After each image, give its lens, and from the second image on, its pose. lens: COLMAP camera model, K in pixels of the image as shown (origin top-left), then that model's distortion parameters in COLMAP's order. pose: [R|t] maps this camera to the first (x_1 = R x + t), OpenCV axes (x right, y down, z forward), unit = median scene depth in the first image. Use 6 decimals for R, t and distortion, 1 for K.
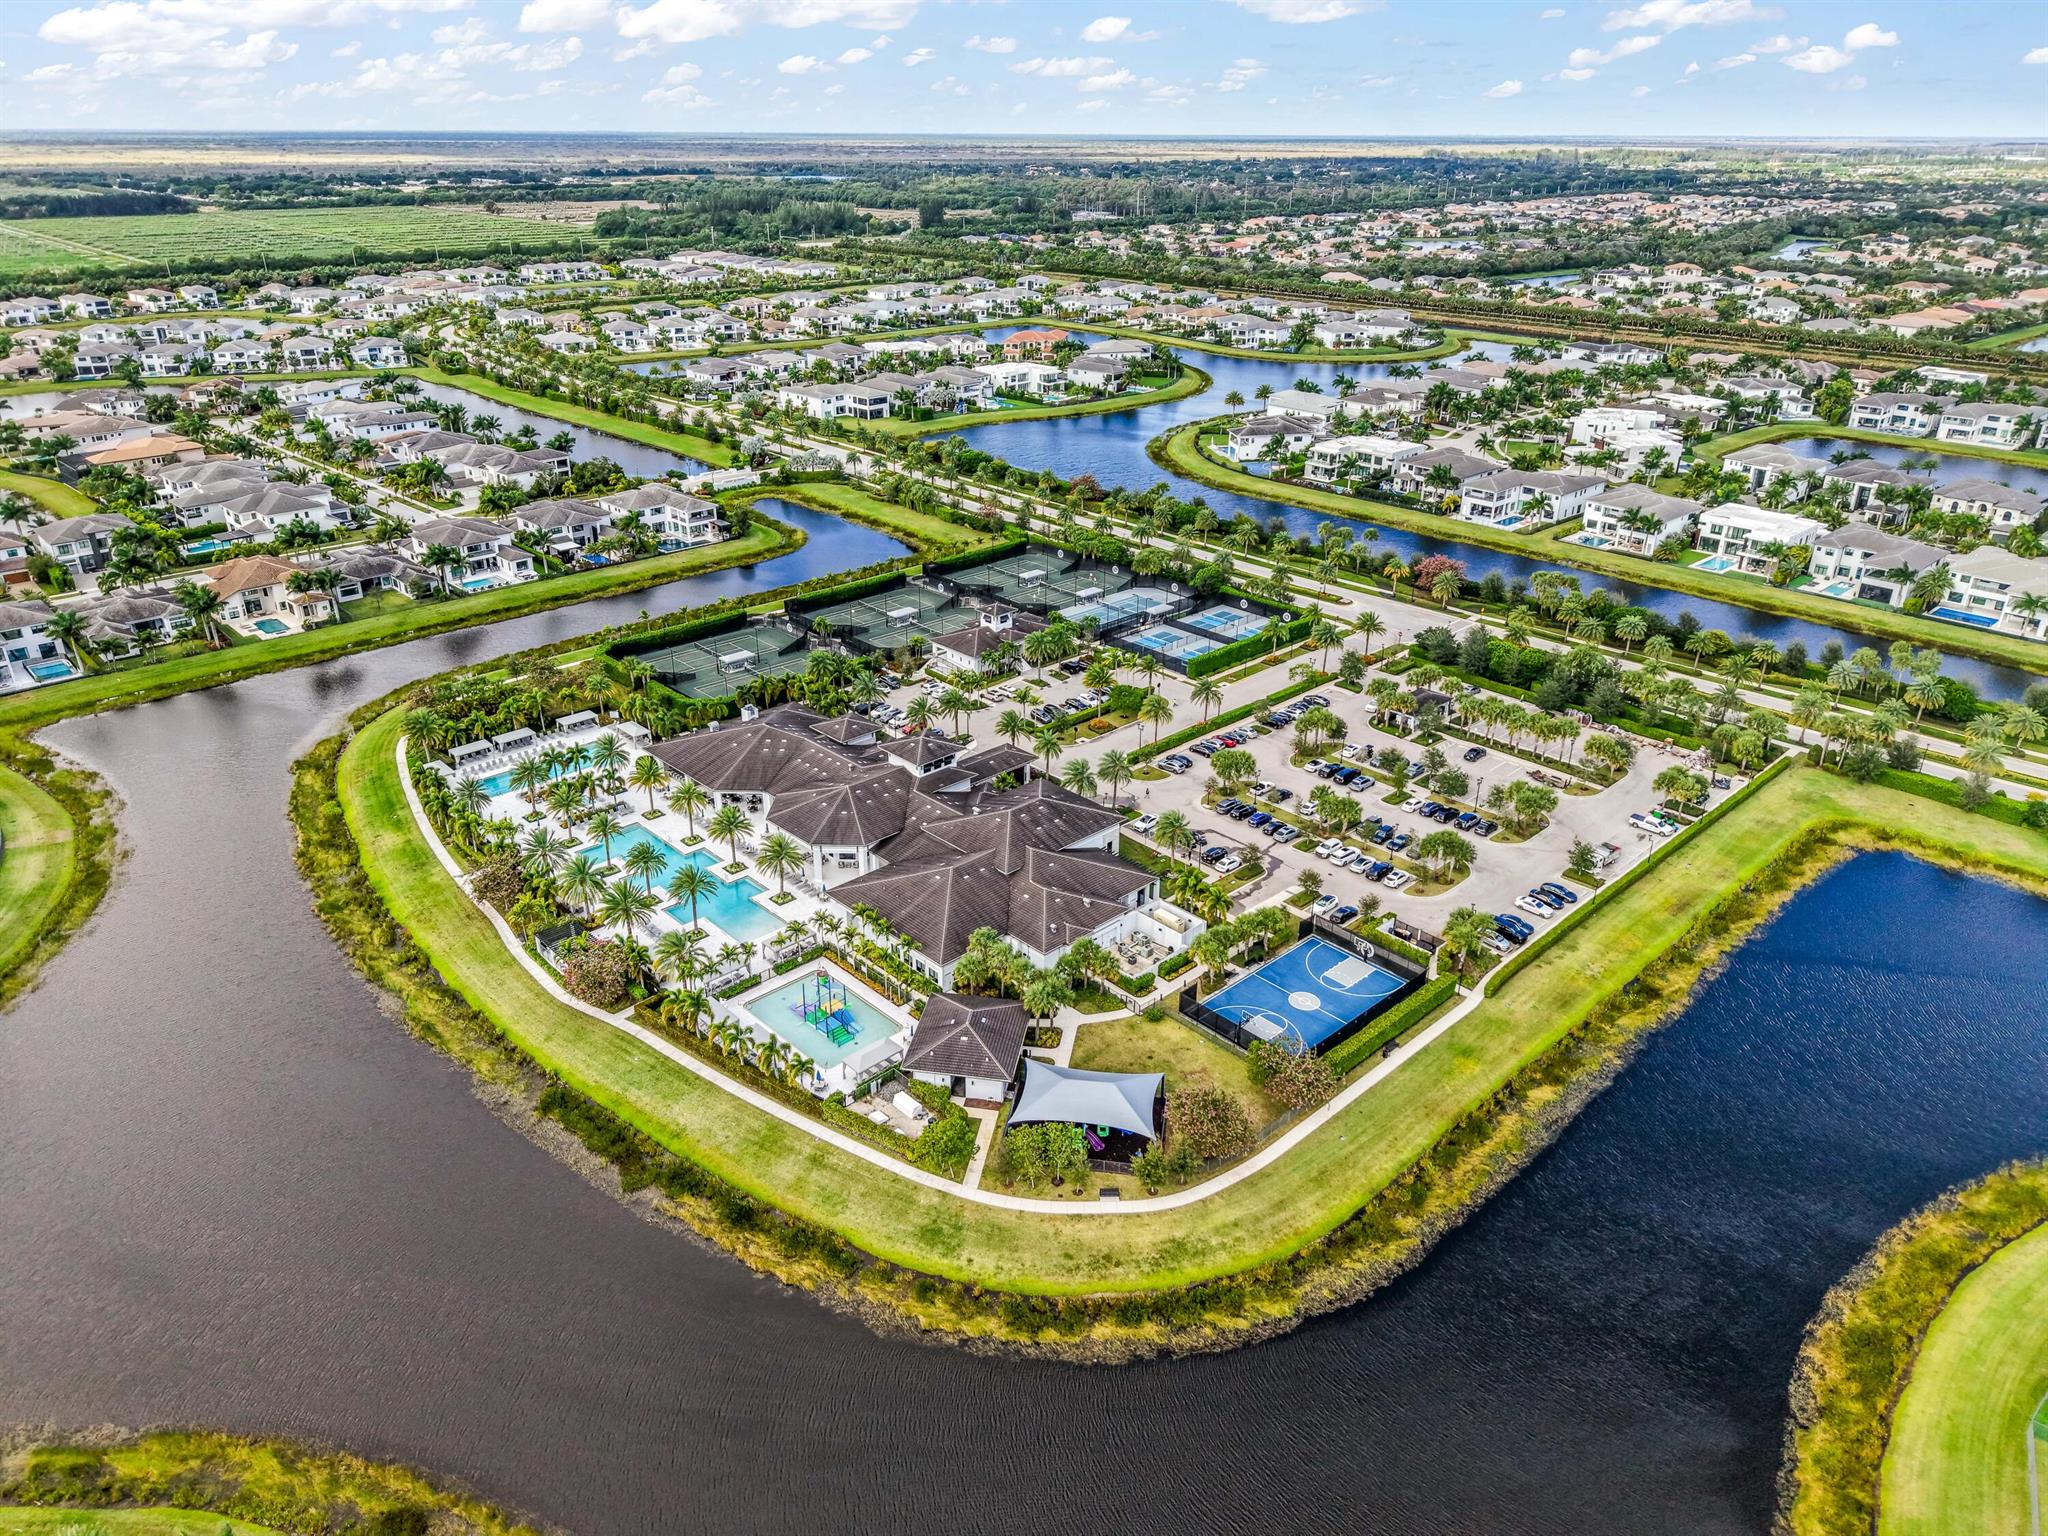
lens RADIAL K [[1362.1, 0, 1024.0], [0, 1362.1, 768.0], [0, 0, 1]] dist [0.038789, -0.042654]
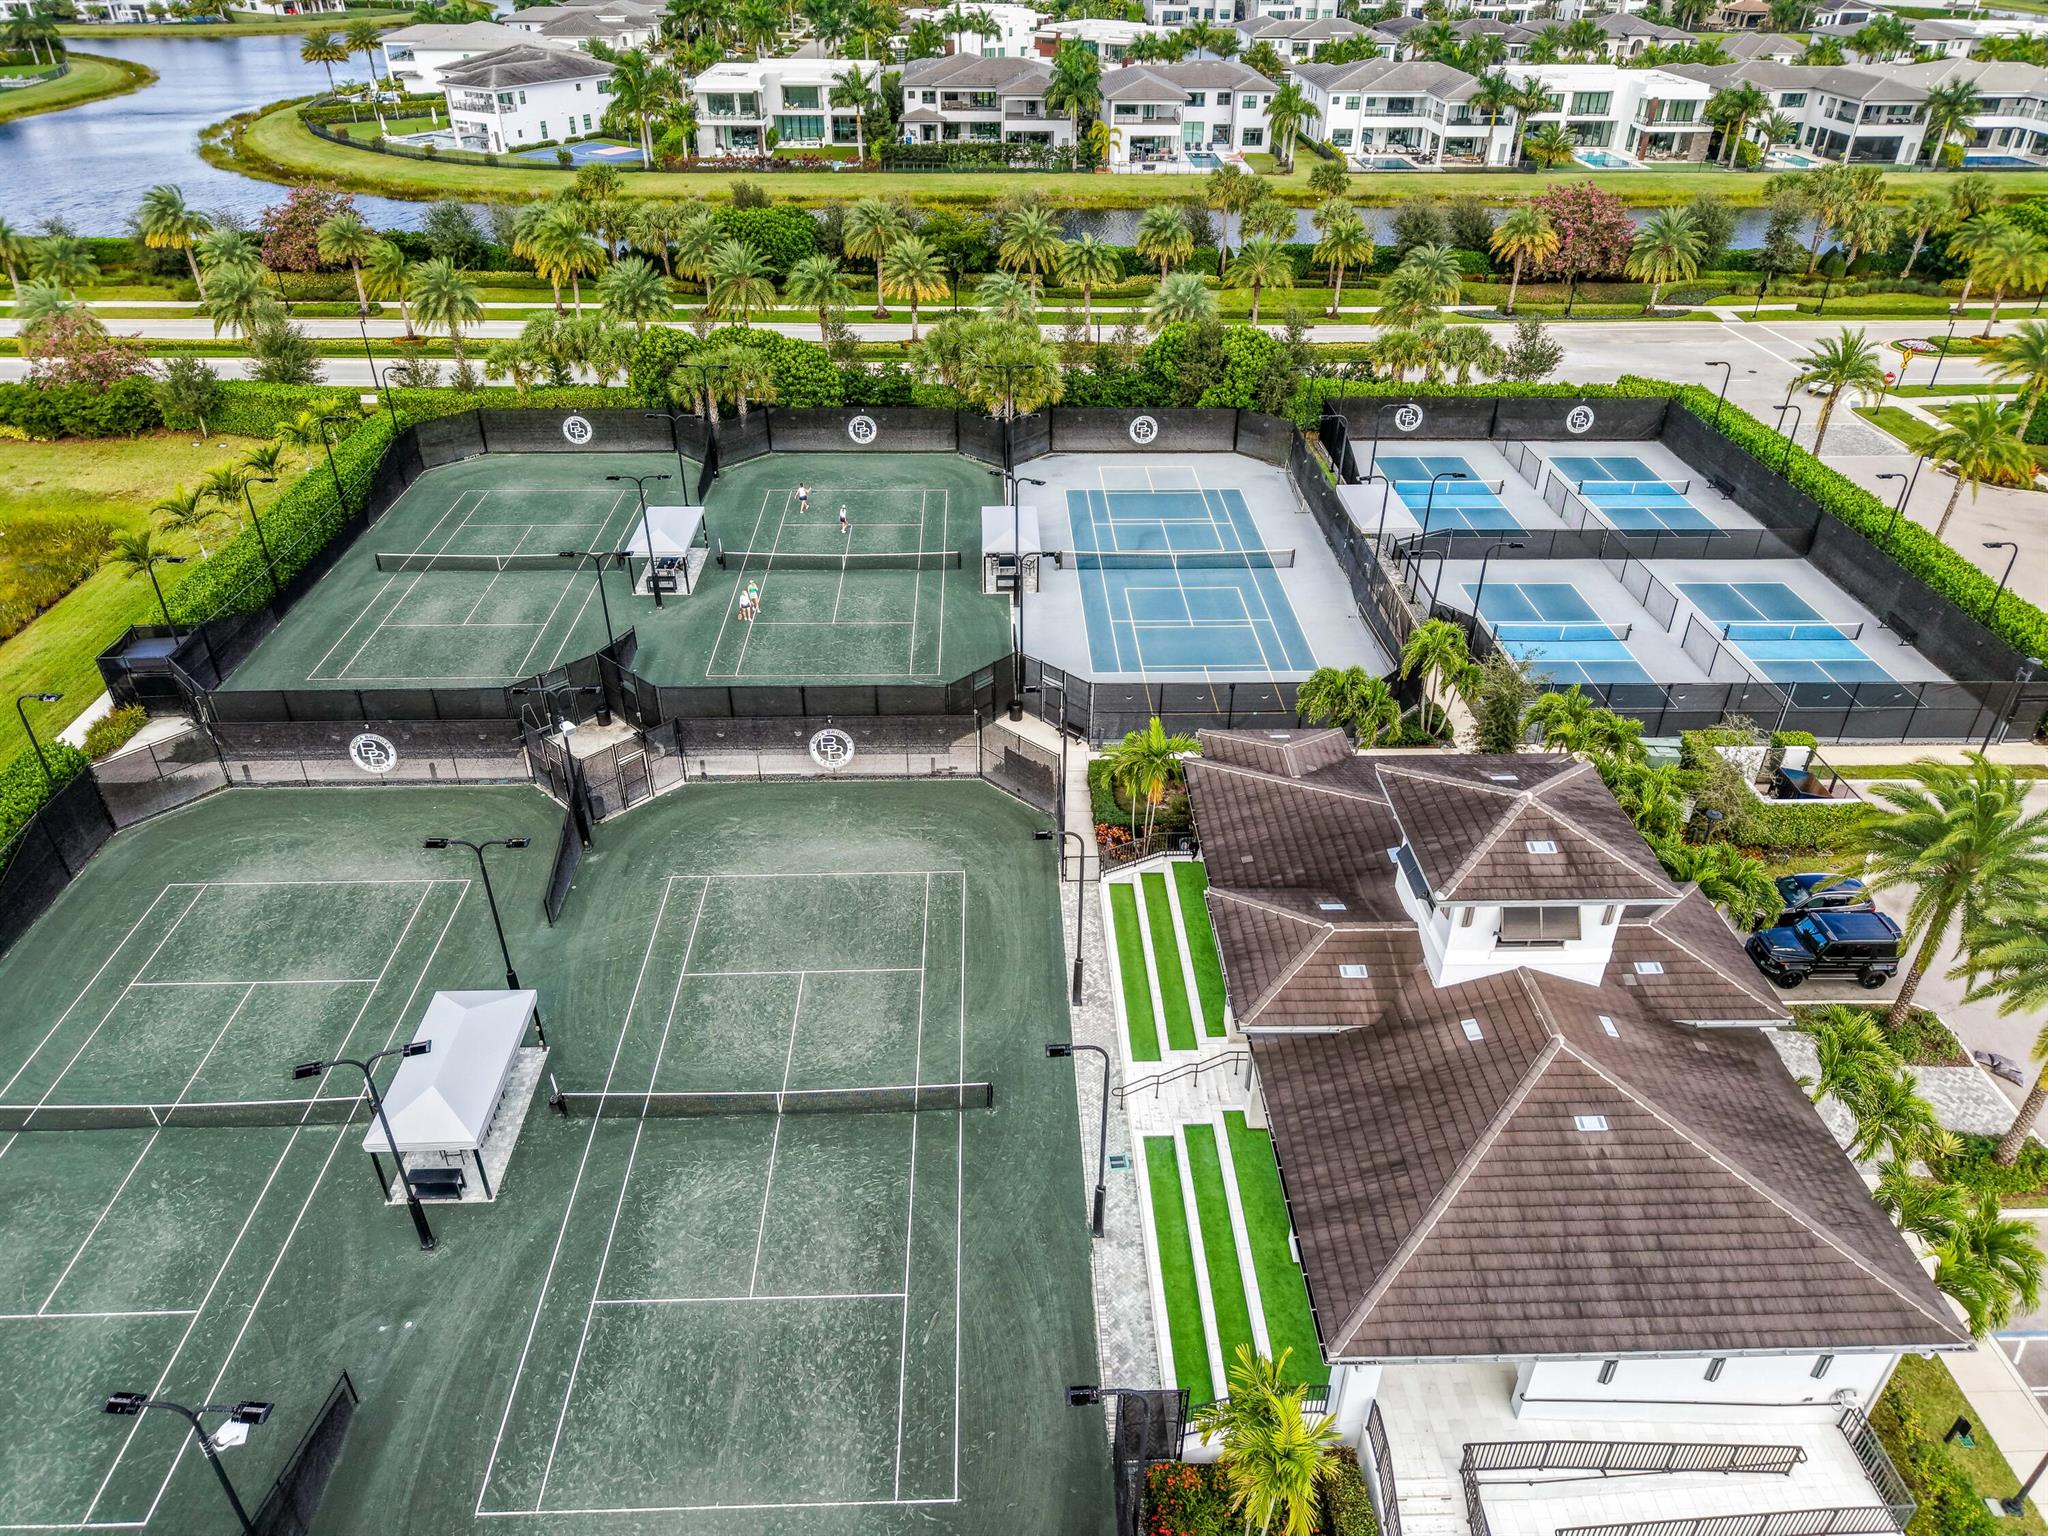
lens RADIAL K [[1362.1, 0, 1024.0], [0, 1362.1, 768.0], [0, 0, 1]] dist [0.038789, -0.042654]
pose [[0.658258, -0.405552, 0.634211, -0.122676], [0.311863, 0.913695, 0.260582, -0.152462], [-0.685155, 0.026257, 0.727924, 0.815893]]
